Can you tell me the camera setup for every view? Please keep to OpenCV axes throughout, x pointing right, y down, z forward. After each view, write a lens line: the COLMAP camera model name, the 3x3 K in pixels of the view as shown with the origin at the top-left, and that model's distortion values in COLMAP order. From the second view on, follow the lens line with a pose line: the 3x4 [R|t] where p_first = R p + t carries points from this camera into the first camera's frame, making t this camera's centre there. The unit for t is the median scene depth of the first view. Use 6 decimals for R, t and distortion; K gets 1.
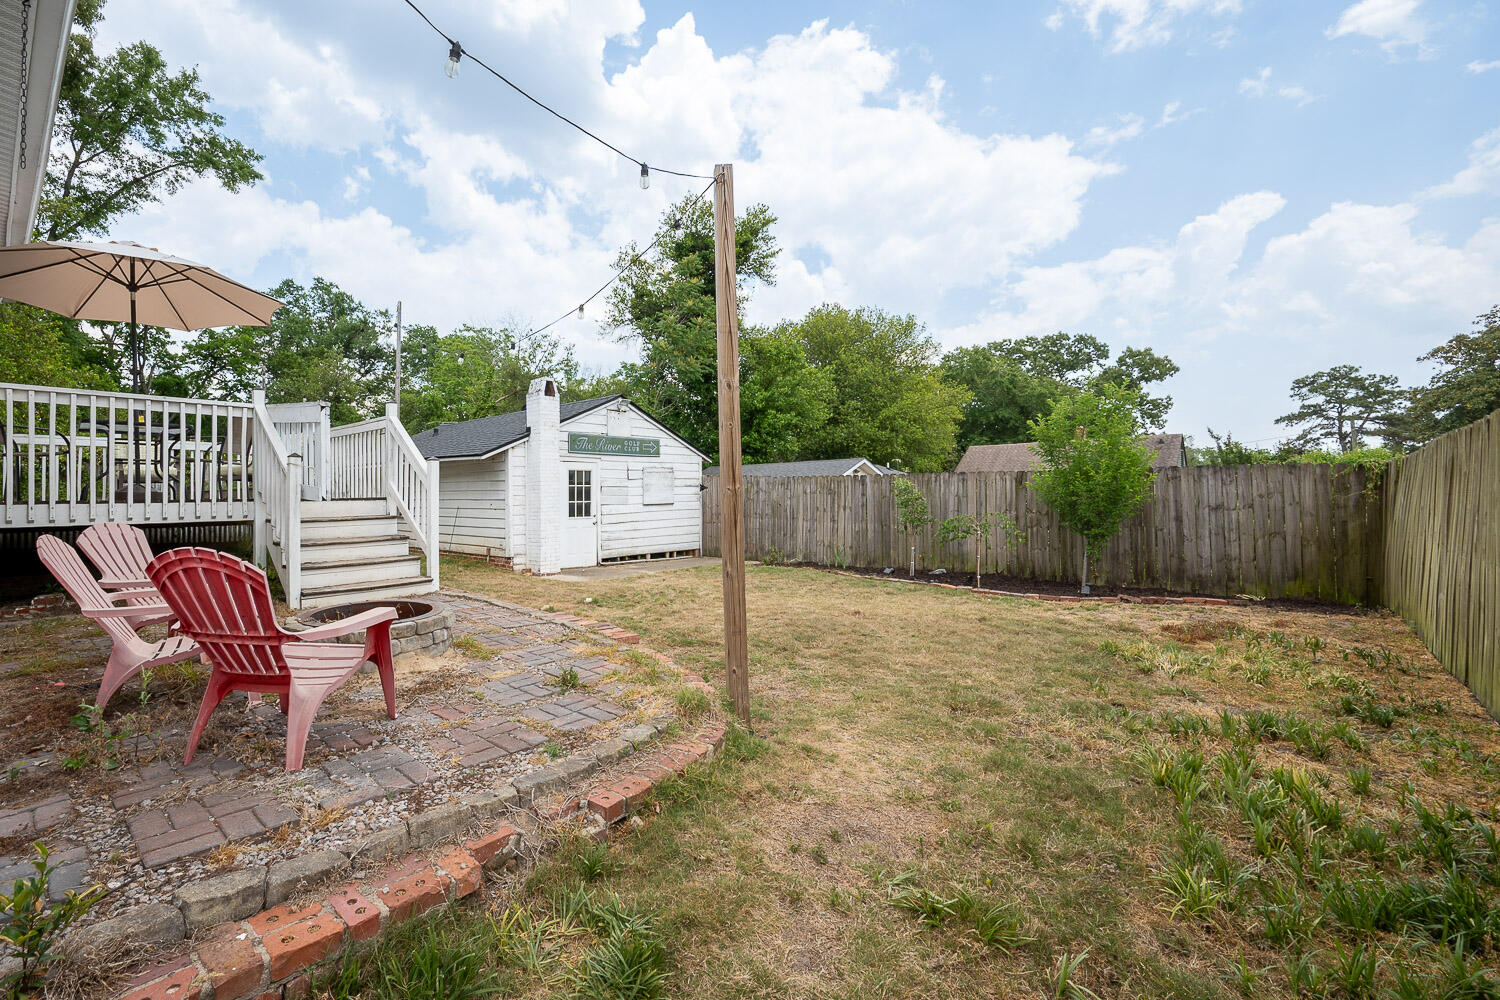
lens RADIAL K [[652.5, 0, 654.1], [0, 652.5, 476.5], [0, 0, 1]] dist [-0.000382, -0.000161]
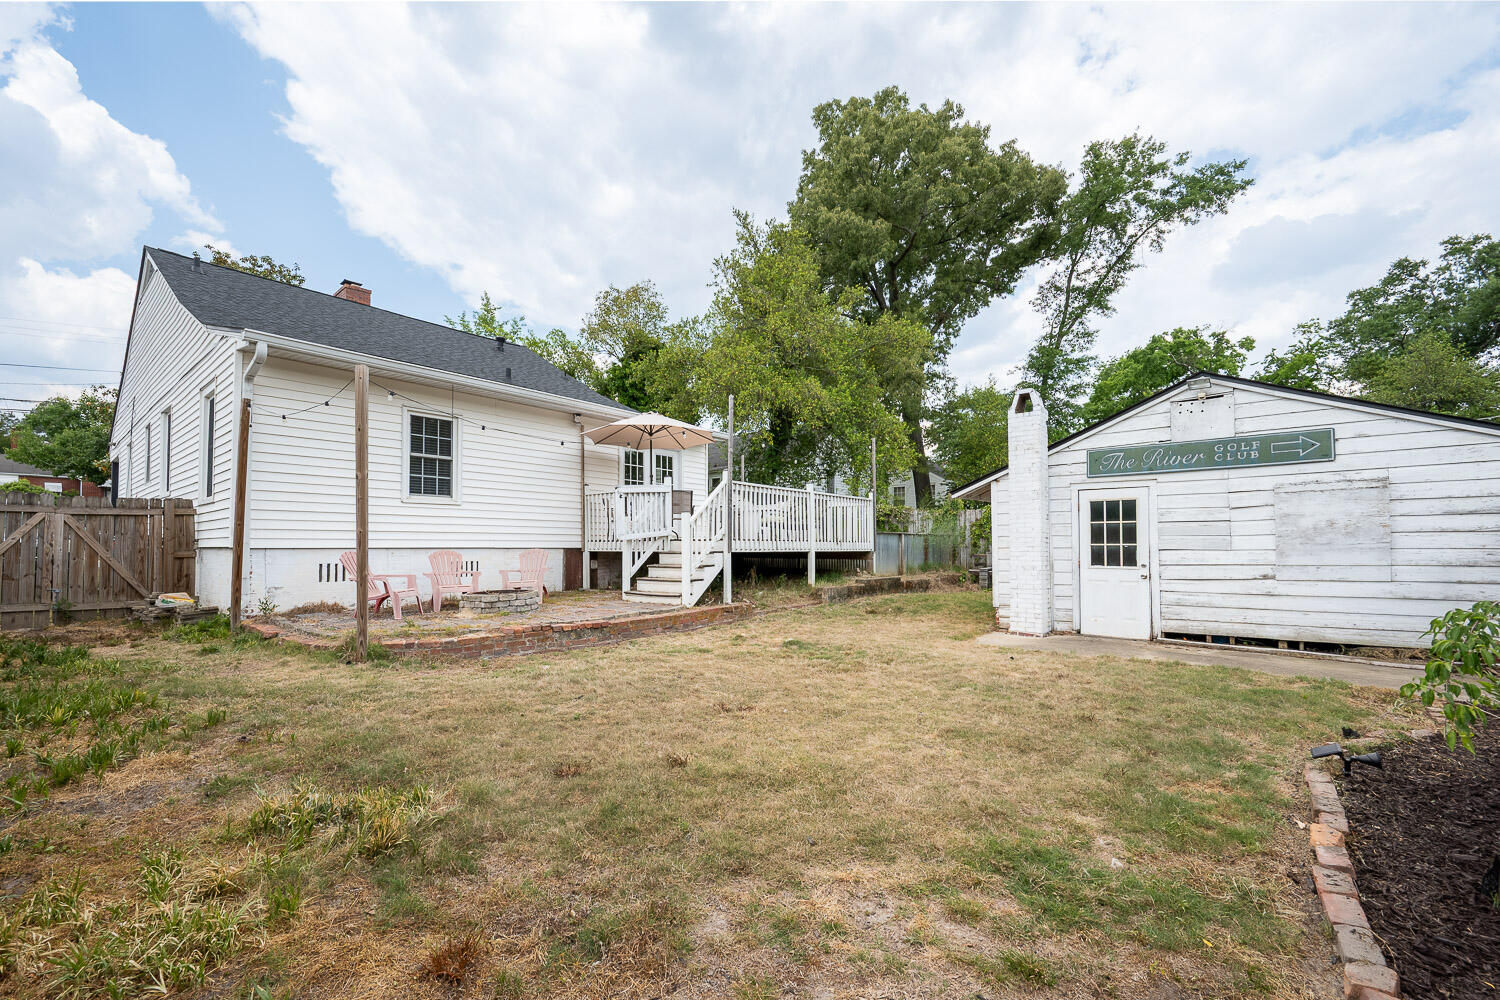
lens RADIAL K [[619.4, 0, 714.4], [0, 619.4, 534.1], [0, 0, 1]] dist [-0.001165, -0.000229]
pose [[0.041057, -0.008615, -0.999120, 0.504202], [0.031754, 0.999469, -0.007313, 0.017161], [0.998652, -0.031426, 0.041309, 0.505220]]
